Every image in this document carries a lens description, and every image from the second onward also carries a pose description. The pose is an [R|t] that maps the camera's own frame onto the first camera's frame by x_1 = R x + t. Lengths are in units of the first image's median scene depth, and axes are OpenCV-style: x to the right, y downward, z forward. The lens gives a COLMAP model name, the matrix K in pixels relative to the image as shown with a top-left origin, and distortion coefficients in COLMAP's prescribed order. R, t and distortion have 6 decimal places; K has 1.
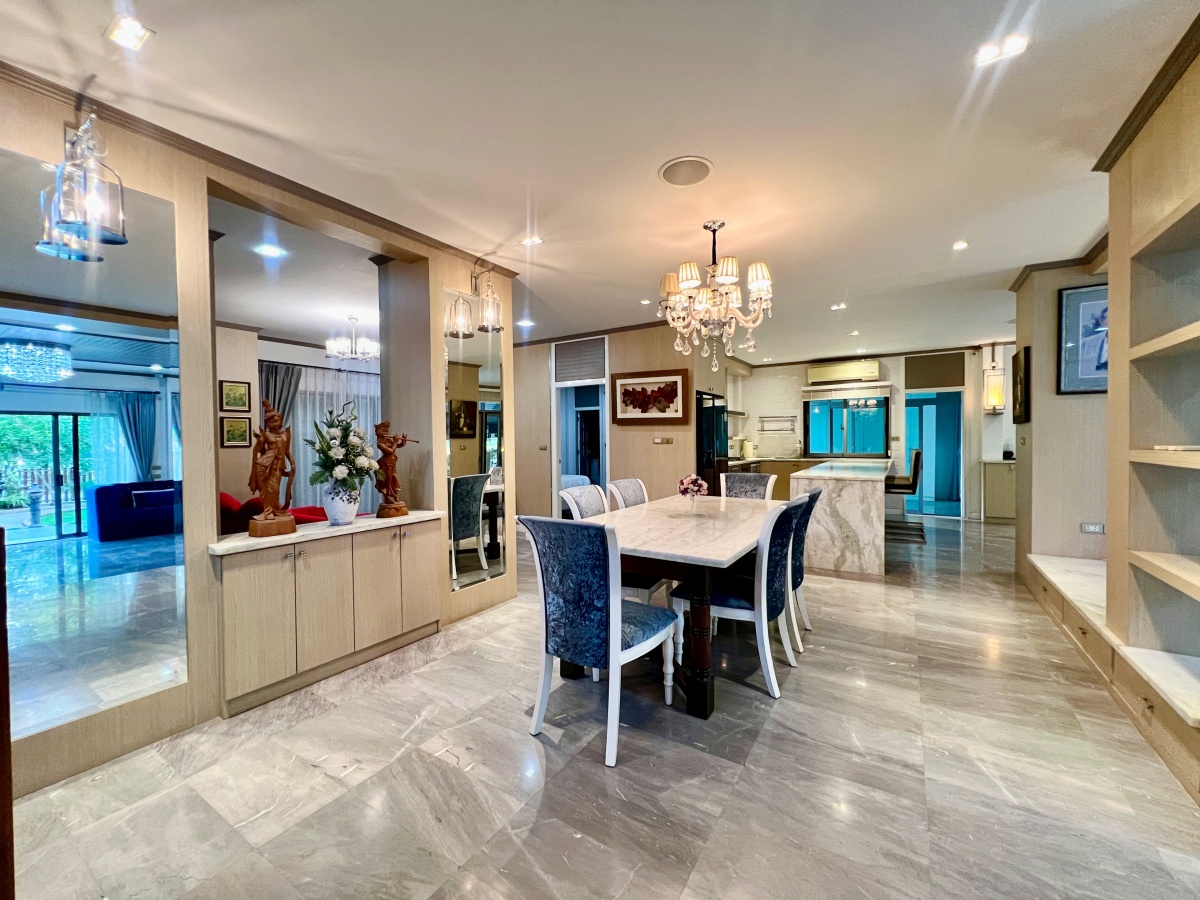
lens RADIAL K [[481.6, 0, 598.4], [0, 481.6, 447.7], [0, 0, 1]] dist [-0.004318, 0.000892]
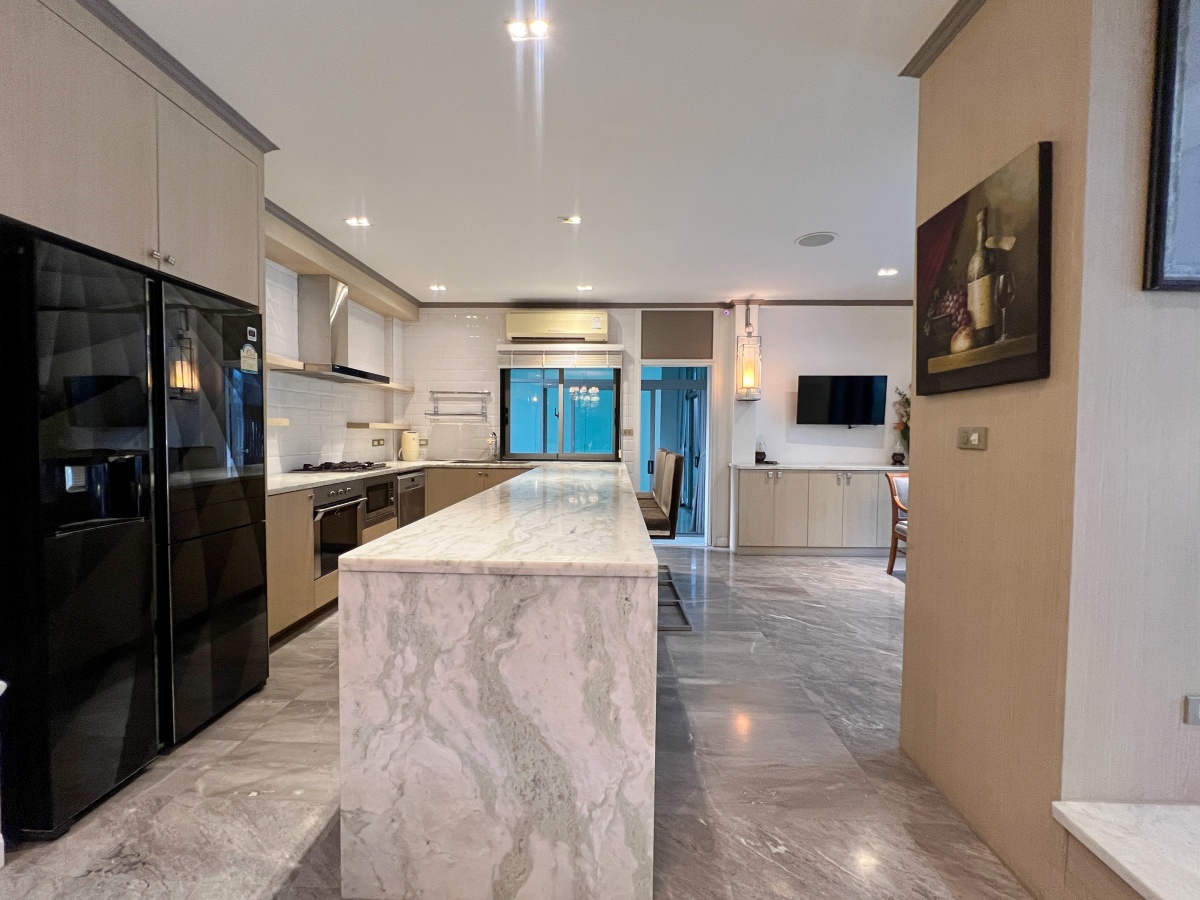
lens RADIAL K [[490.2, 0, 598.1], [0, 490.2, 447.4], [0, 0, 1]] dist [-0.003690, 0.000284]
pose [[0.861298, 0.004312, 0.508081, 0.335181], [-0.010719, 0.999896, 0.009685, -0.005437], [-0.507986, -0.013788, 0.861255, 0.616075]]
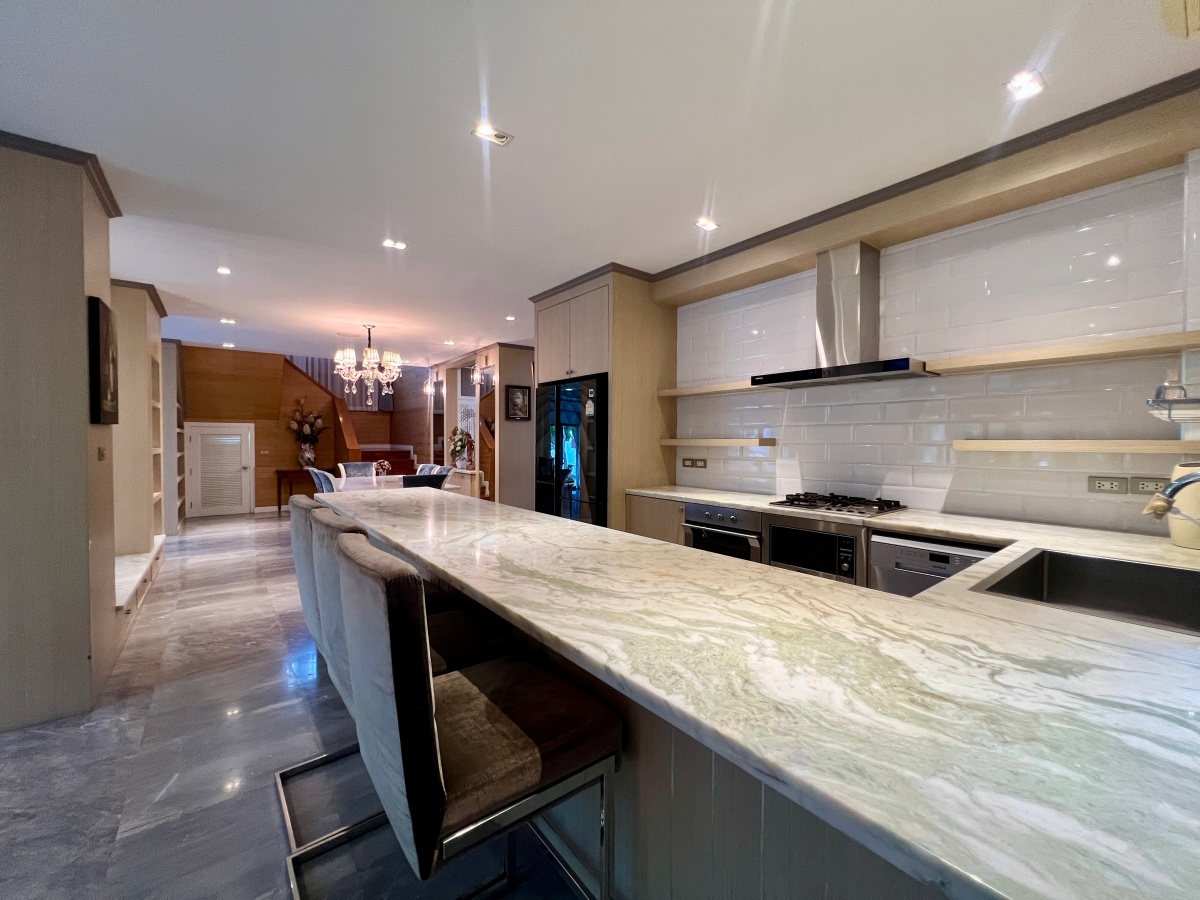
lens RADIAL K [[481.6, 0, 598.4], [0, 481.6, 447.7], [0, 0, 1]] dist [-0.004318, 0.000892]
pose [[-0.329382, 0.027672, -0.943791, 0.936465], [-0.013402, 0.999333, 0.033978, -0.037757], [0.944102, 0.023841, -0.328792, 1.344579]]
